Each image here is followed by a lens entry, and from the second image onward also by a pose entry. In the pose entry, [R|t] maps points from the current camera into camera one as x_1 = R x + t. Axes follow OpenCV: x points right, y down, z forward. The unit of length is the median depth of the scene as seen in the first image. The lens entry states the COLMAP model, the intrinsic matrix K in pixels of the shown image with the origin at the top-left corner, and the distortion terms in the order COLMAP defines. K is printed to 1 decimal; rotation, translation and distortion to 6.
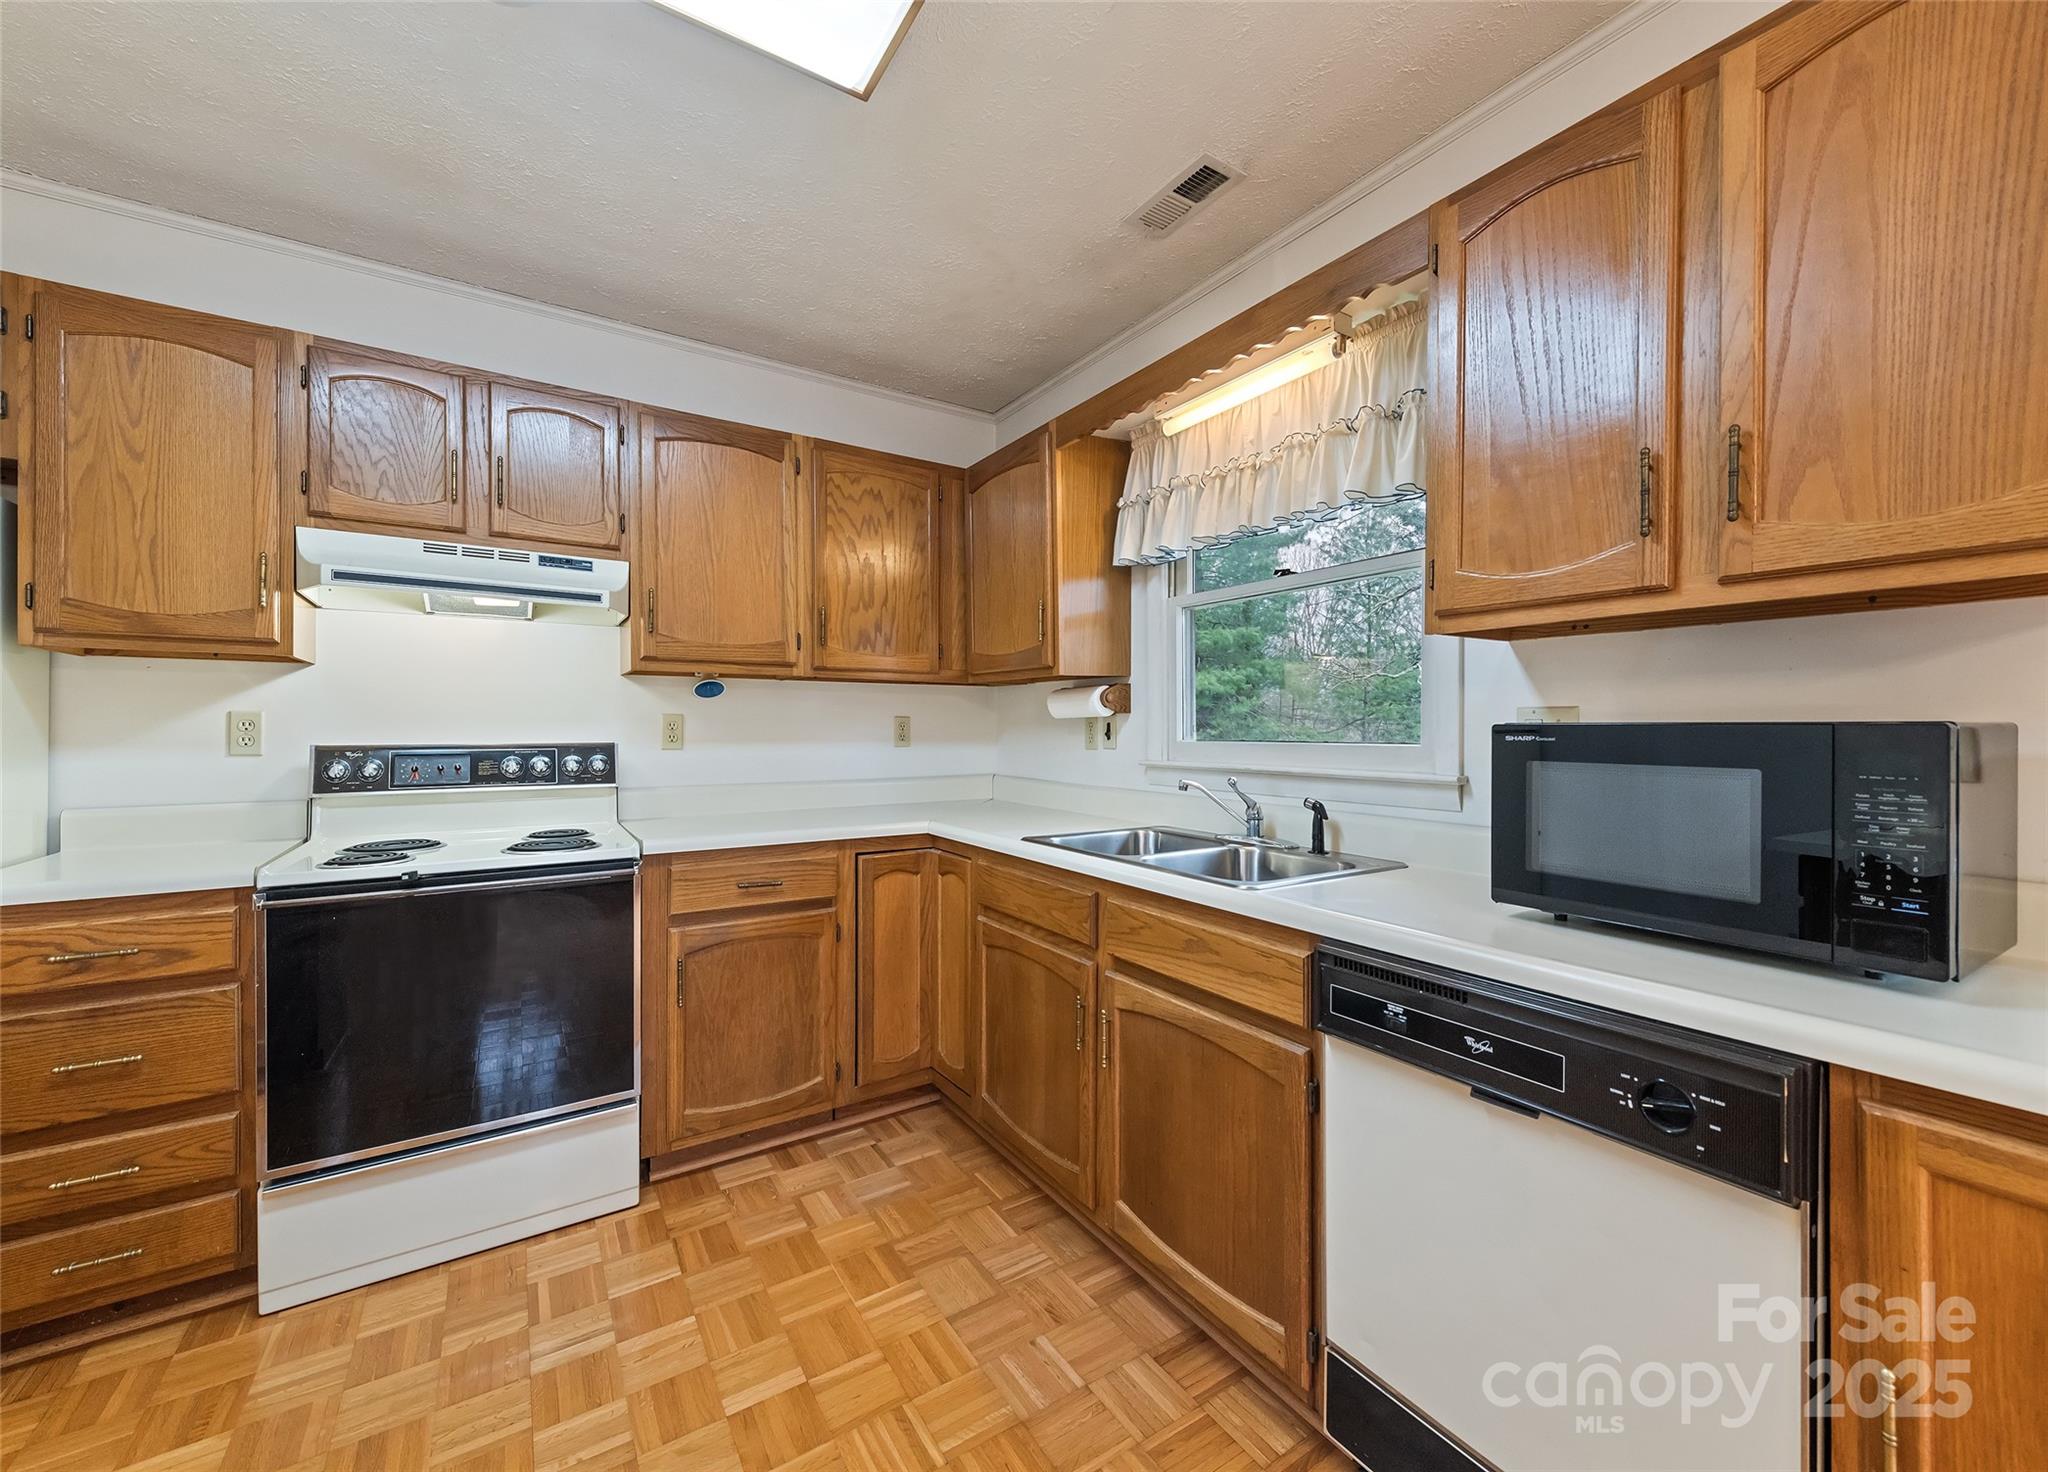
lens RADIAL K [[789.1, 0, 1024.0], [0, 789.1, 736.0], [0, 0, 1]] dist [-0.000707, 0.000041]
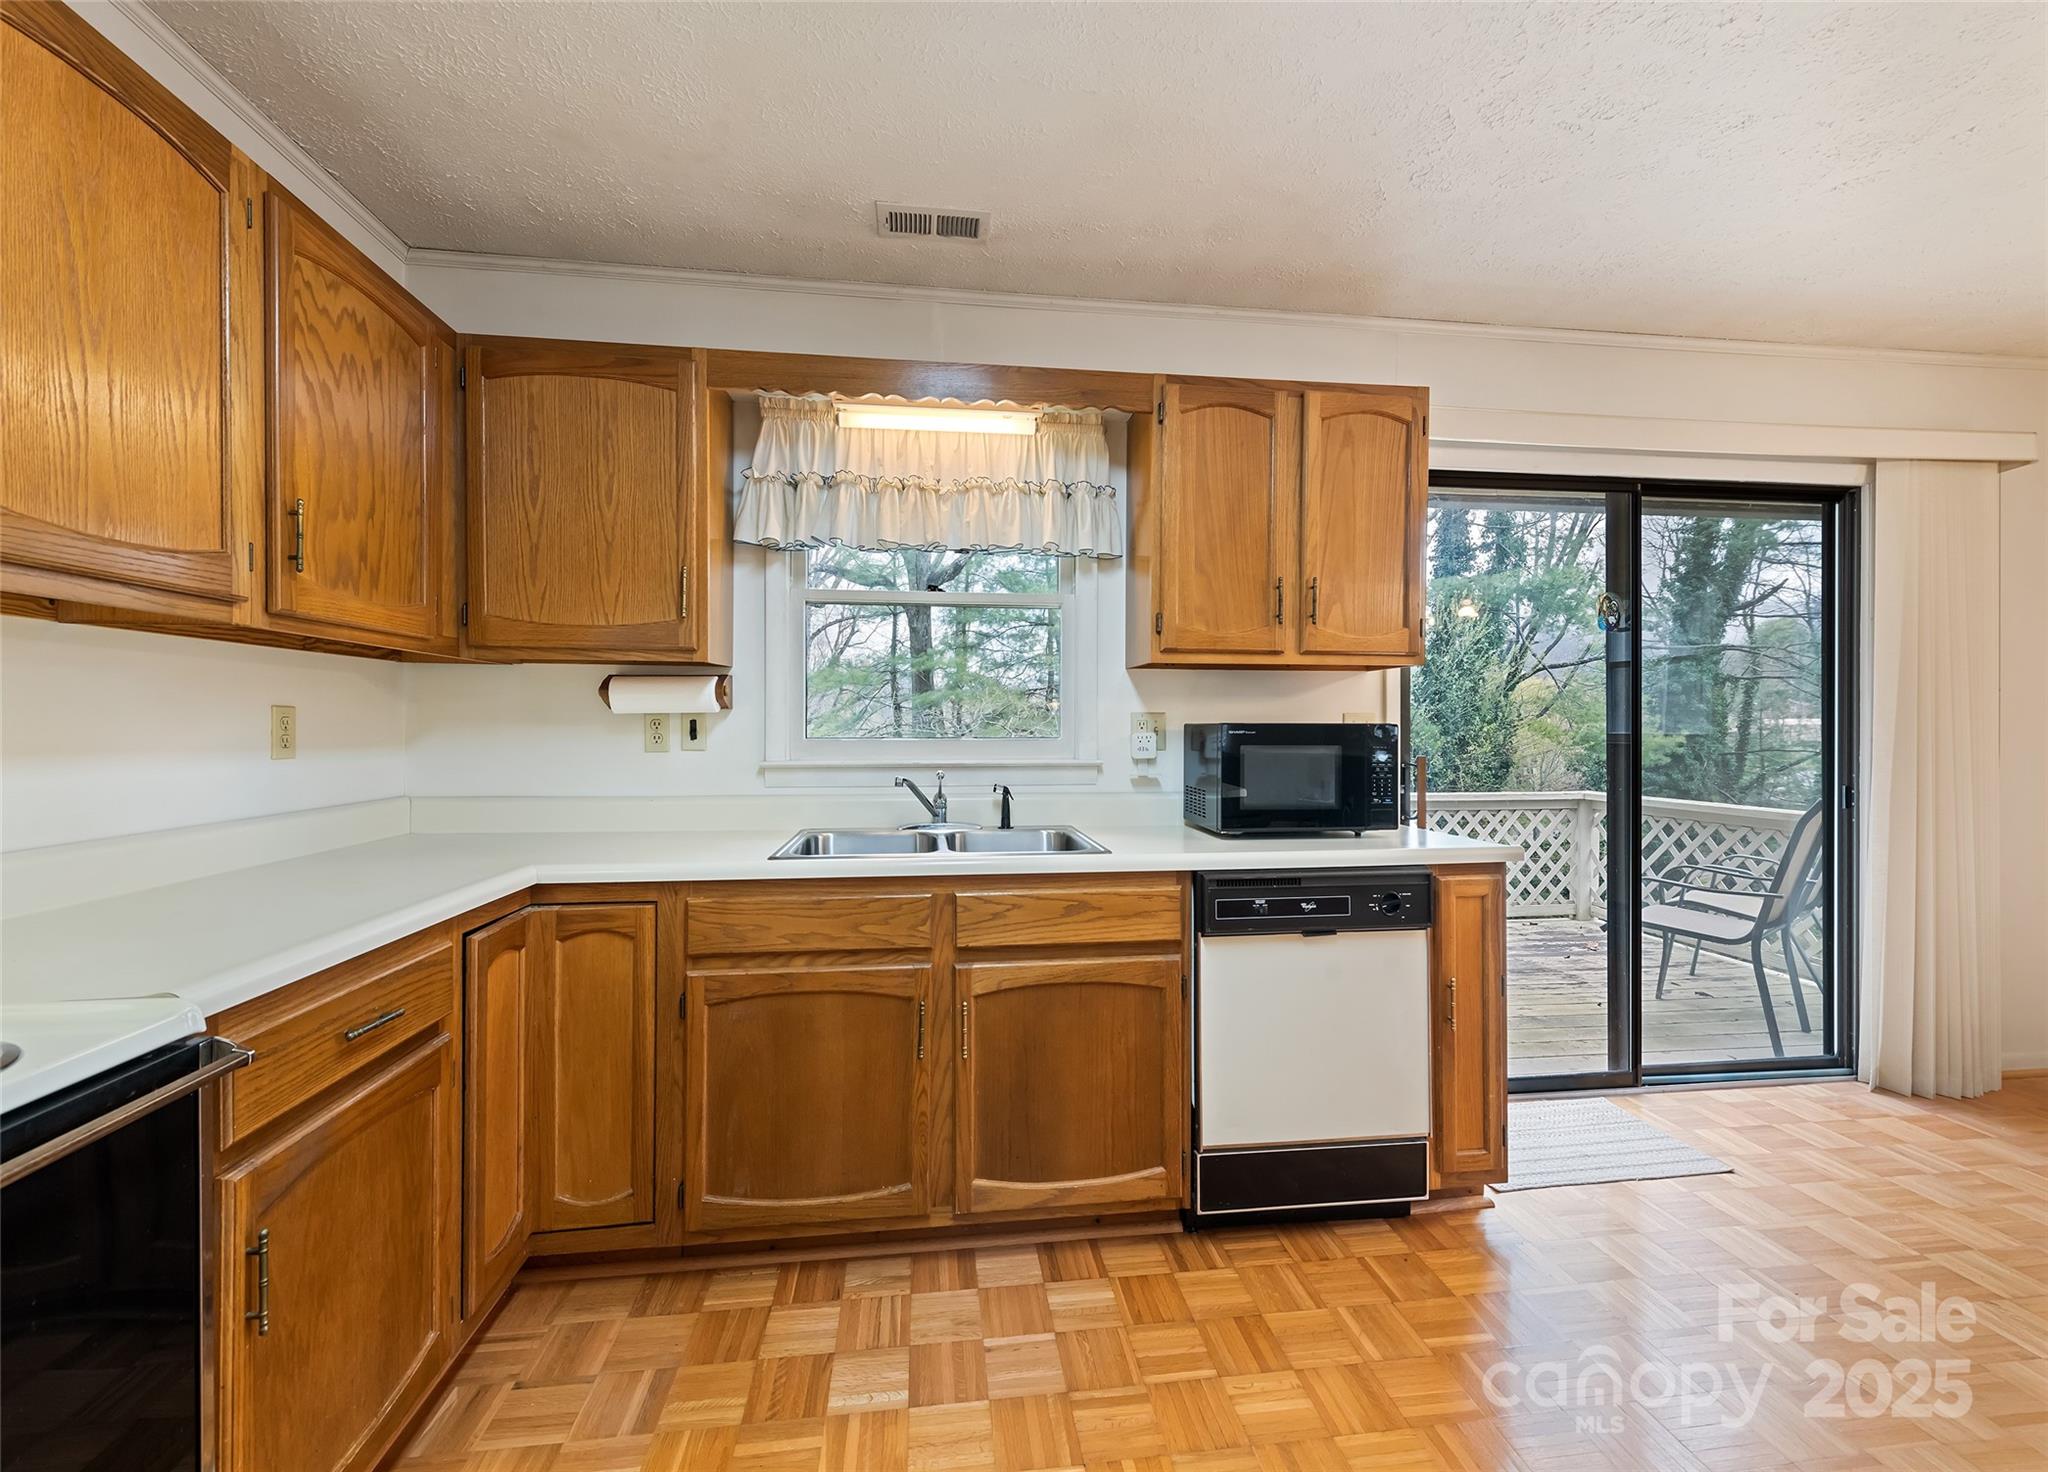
lens RADIAL K [[802.7, 0, 1000.9], [0, 802.7, 732.8], [0, 0, 1]] dist [0.002567, 0.000023]
pose [[0.440224, -0.008472, 0.897848, -0.668952], [0.008189, 0.999952, 0.005420, -0.005721], [-0.897851, 0.004966, 0.440272, 0.411764]]
